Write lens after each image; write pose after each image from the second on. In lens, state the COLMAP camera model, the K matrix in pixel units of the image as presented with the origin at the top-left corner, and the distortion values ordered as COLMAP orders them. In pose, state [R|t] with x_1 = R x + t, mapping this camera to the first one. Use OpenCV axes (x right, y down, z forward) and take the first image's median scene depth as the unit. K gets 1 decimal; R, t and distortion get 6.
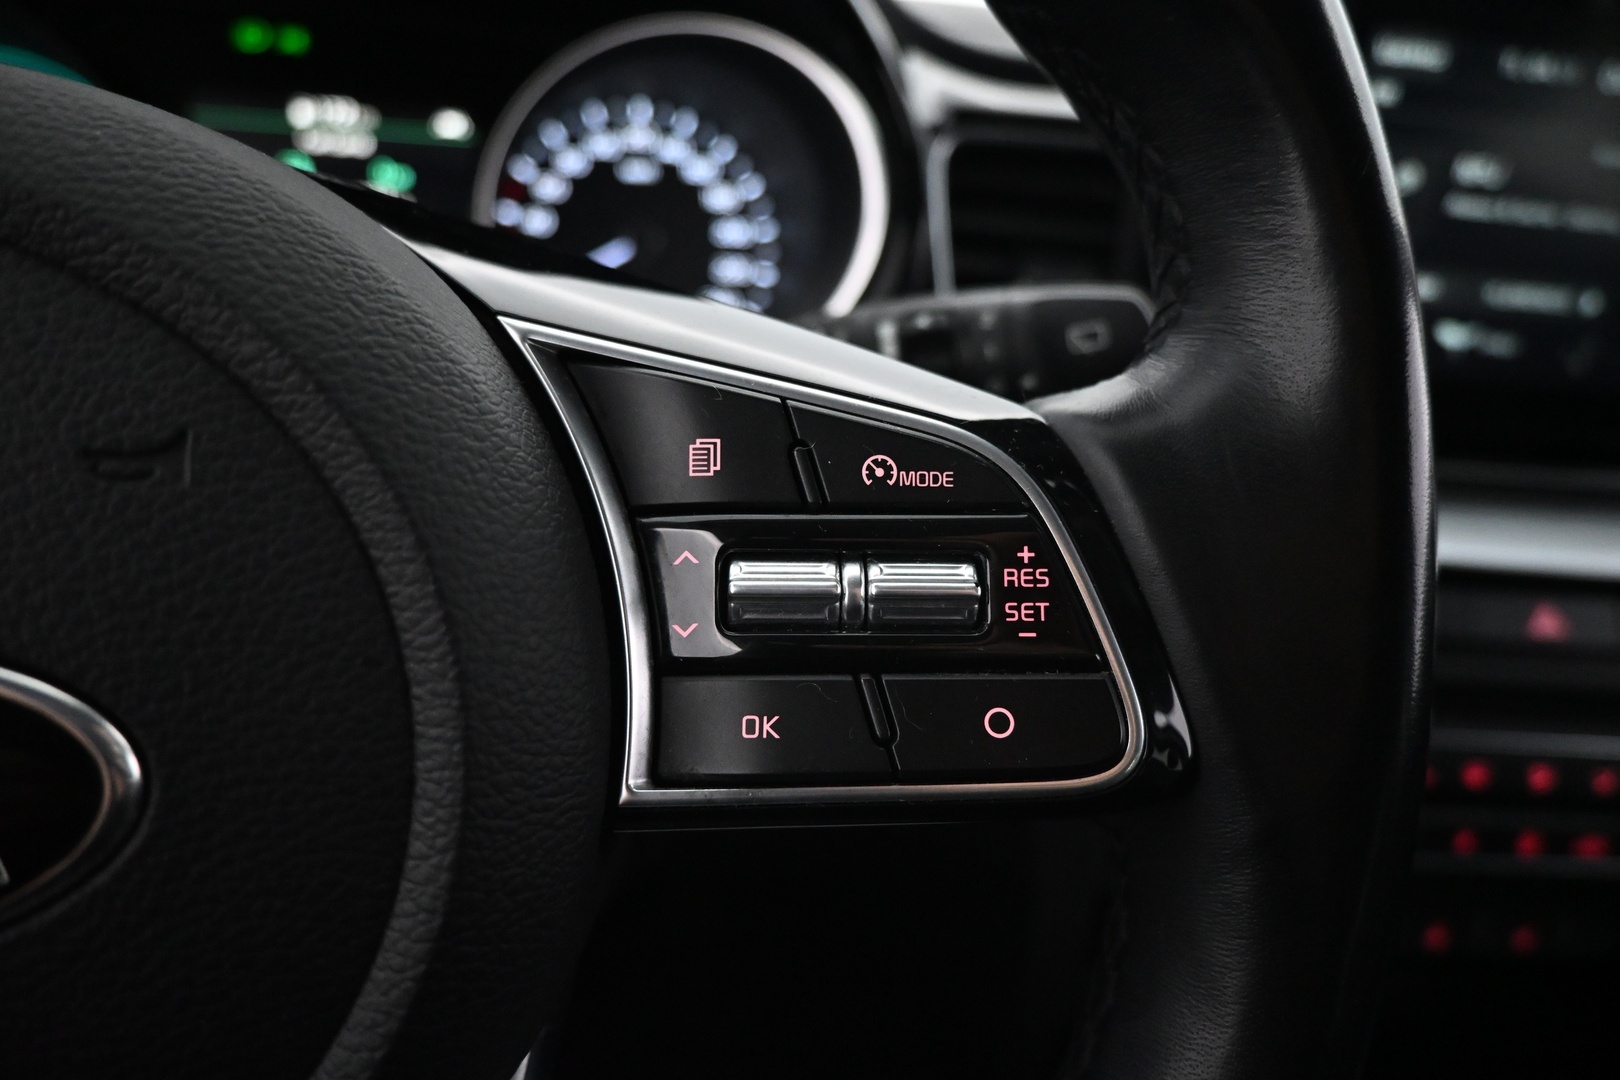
lens RADIAL K [[1121.2, 0, 818.1], [0, 1121.2, 540.1], [0, 0, 1]] dist [-0.006557, 0.002232]
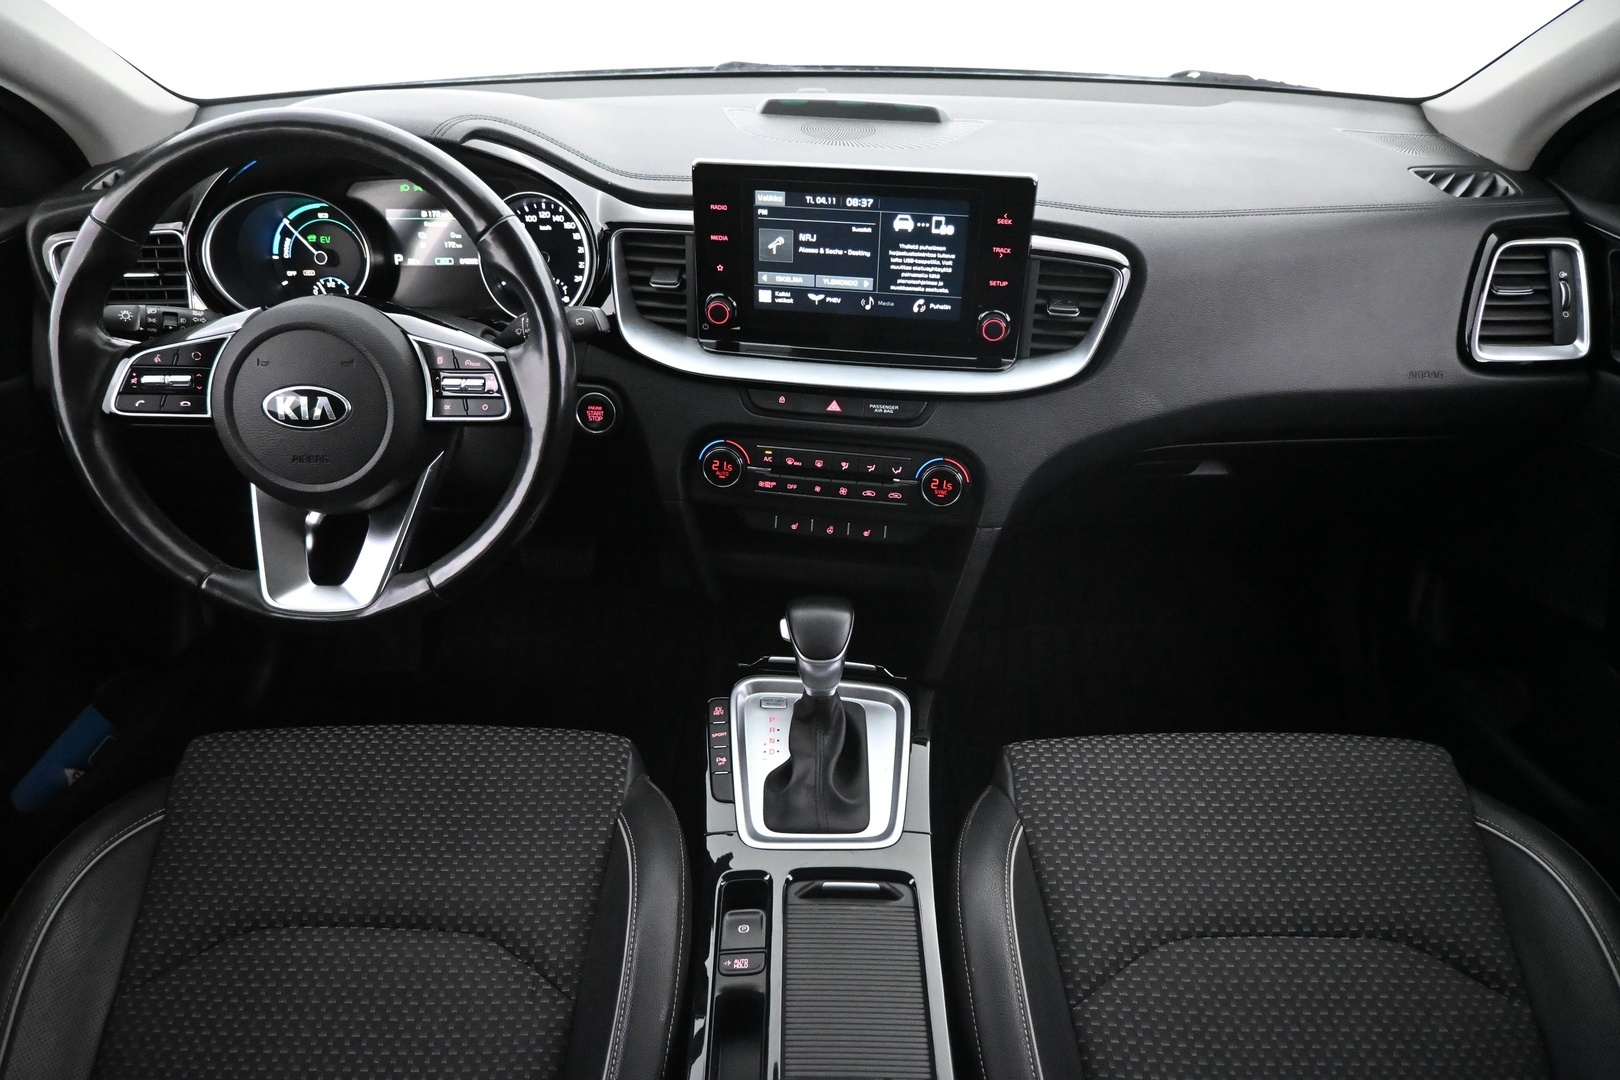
lens RADIAL K [[1121.2, 0, 824.4], [0, 1121.2, 543.7], [0, 0, 1]] dist [-0.006557, 0.002232]
pose [[0.973667, 0.040786, -0.224295, 3.040629], [-0.005556, 0.987819, 0.155508, -0.048474], [0.227906, -0.150167, 0.962034, -4.075364]]
